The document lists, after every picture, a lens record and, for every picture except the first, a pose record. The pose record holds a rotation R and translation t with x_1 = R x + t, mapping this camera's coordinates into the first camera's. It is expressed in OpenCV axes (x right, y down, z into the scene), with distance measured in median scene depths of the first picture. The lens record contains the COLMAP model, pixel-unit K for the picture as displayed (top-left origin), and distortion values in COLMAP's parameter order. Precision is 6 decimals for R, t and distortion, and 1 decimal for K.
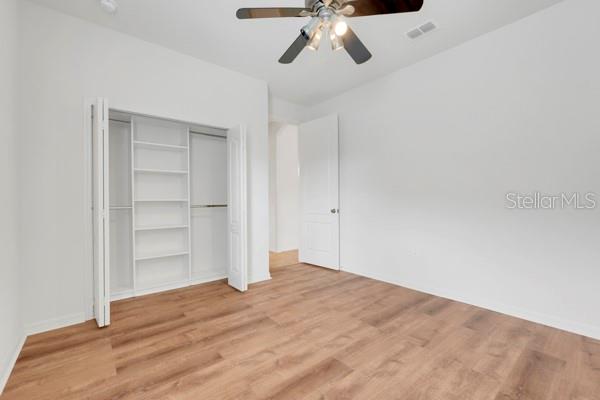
lens RADIAL K [[258.2, 0, 292.6], [0, 258.2, 201.5], [0, 0, 1]] dist [-0.000890, -0.000089]
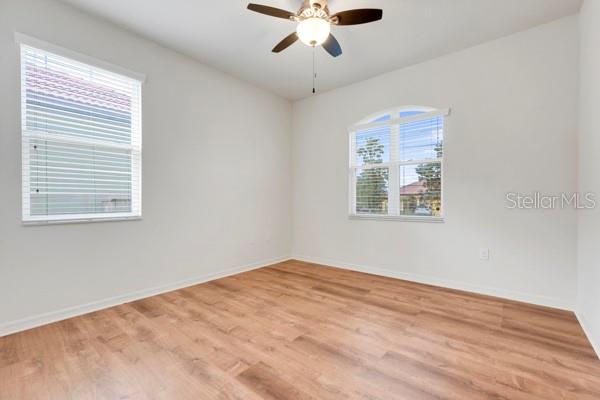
lens RADIAL K [[258.2, 0, 292.6], [0, 258.2, 201.5], [0, 0, 1]] dist [-0.000890, -0.000089]
pose [[-0.196702, 0.011922, 0.980391, -0.893162], [0.001543, 0.999929, -0.011850, 0.029236], [-0.980462, -0.000818, -0.196706, 1.177002]]
